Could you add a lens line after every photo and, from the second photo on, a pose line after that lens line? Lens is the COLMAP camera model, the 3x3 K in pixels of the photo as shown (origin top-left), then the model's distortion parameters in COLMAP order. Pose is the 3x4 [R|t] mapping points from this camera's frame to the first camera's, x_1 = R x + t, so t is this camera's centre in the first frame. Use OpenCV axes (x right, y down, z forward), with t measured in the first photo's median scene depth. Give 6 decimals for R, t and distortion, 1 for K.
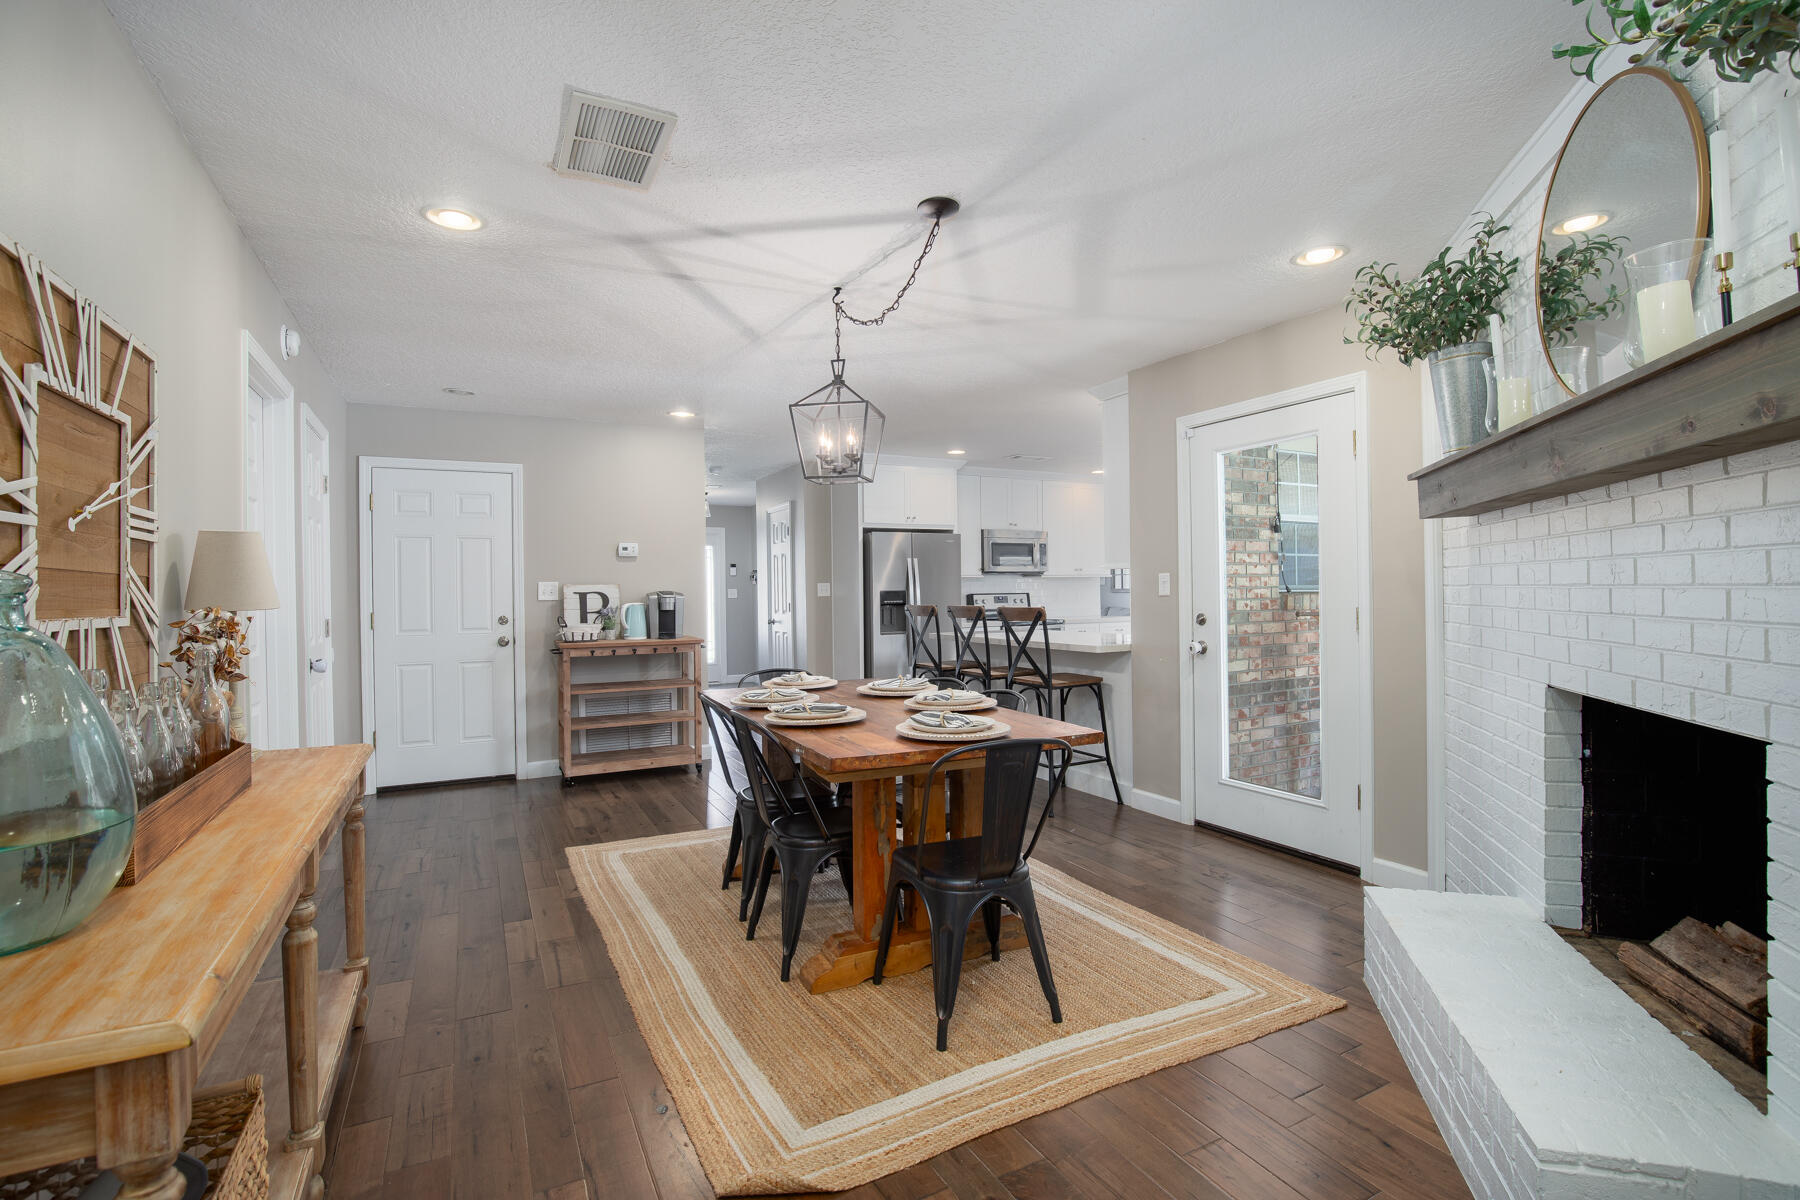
lens RADIAL K [[825.7, 0, 900.9], [0, 825.7, 589.9], [0, 0, 1]] dist [-0.033345, 0.009235]
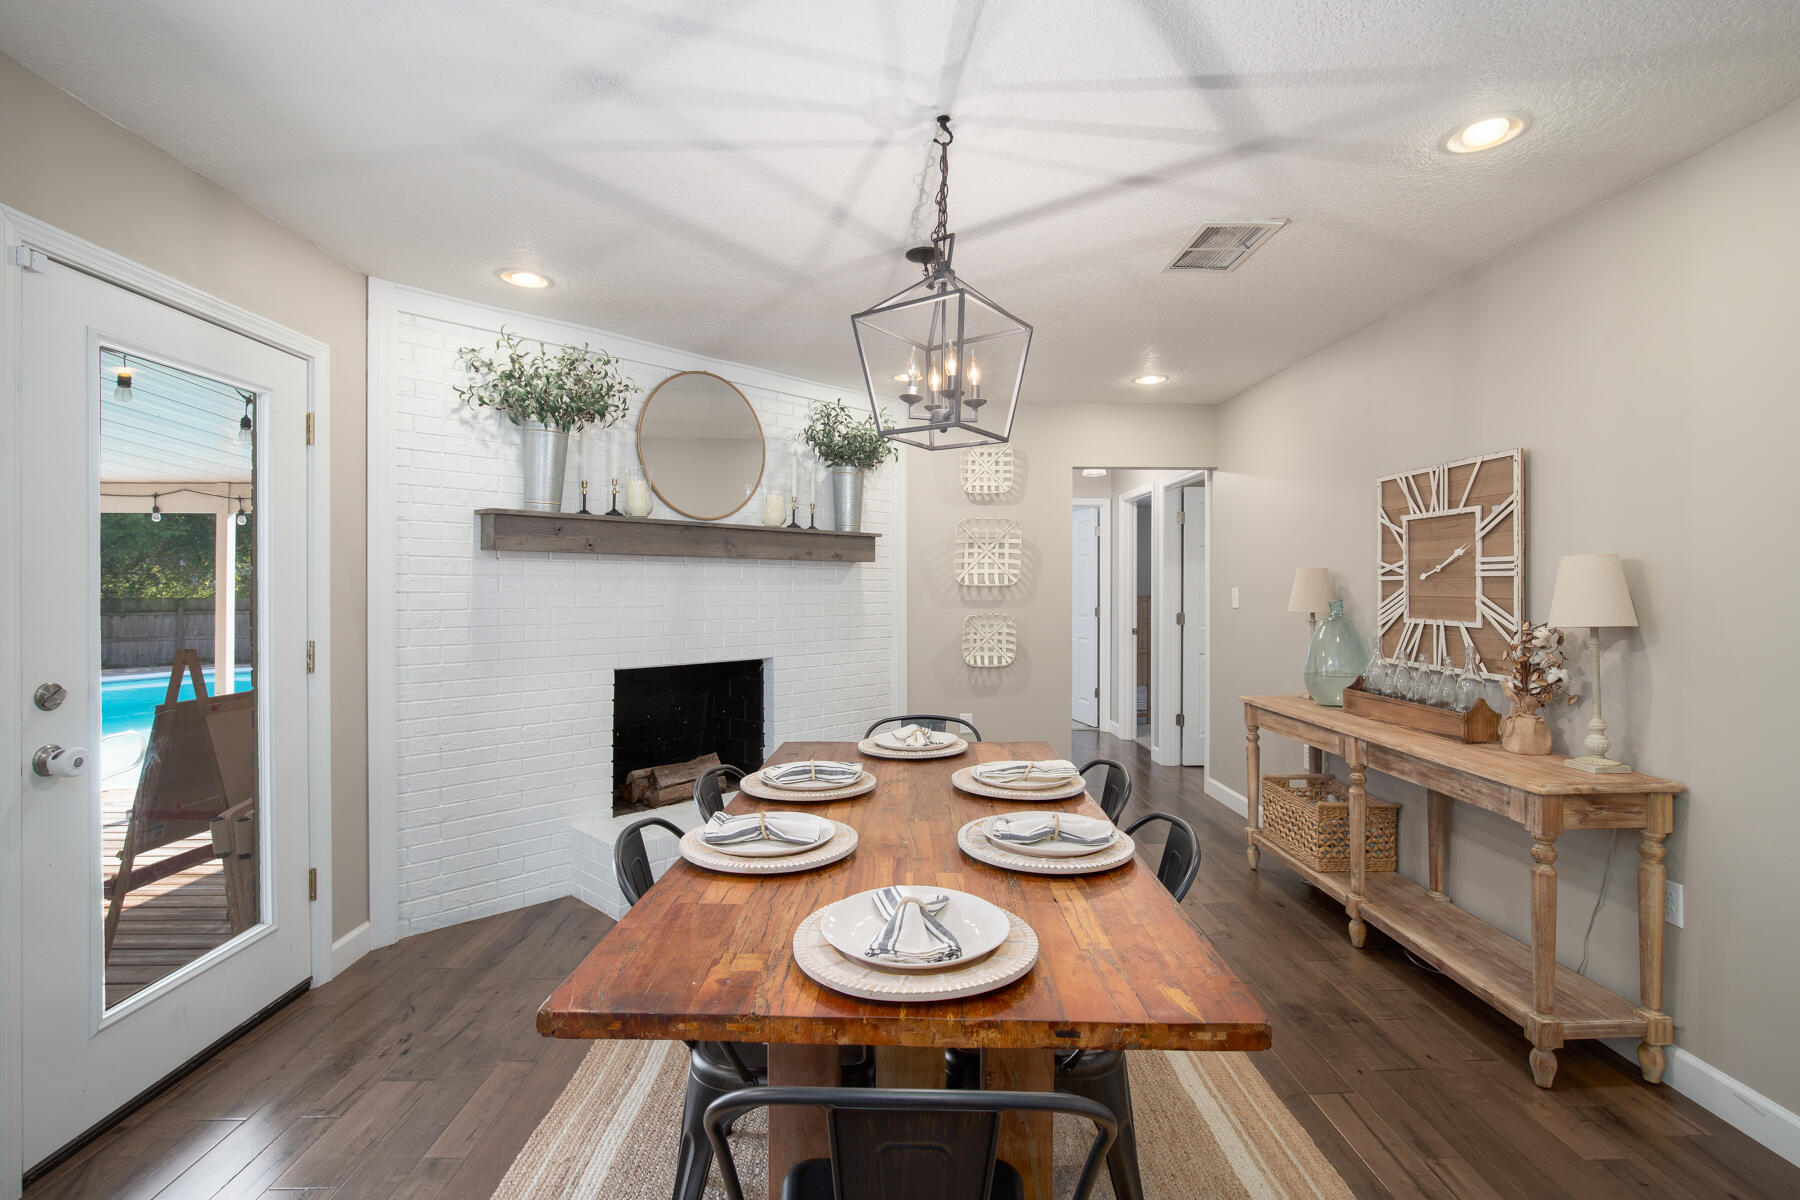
lens RADIAL K [[825.7, 0, 900.9], [0, 825.7, 589.9], [0, 0, 1]] dist [-0.033345, 0.009235]
pose [[-0.895958, 0.009850, 0.444029, -0.365411], [0.009521, 0.999950, -0.002969, -0.025487], [-0.444036, 0.001567, -0.896008, 1.822402]]
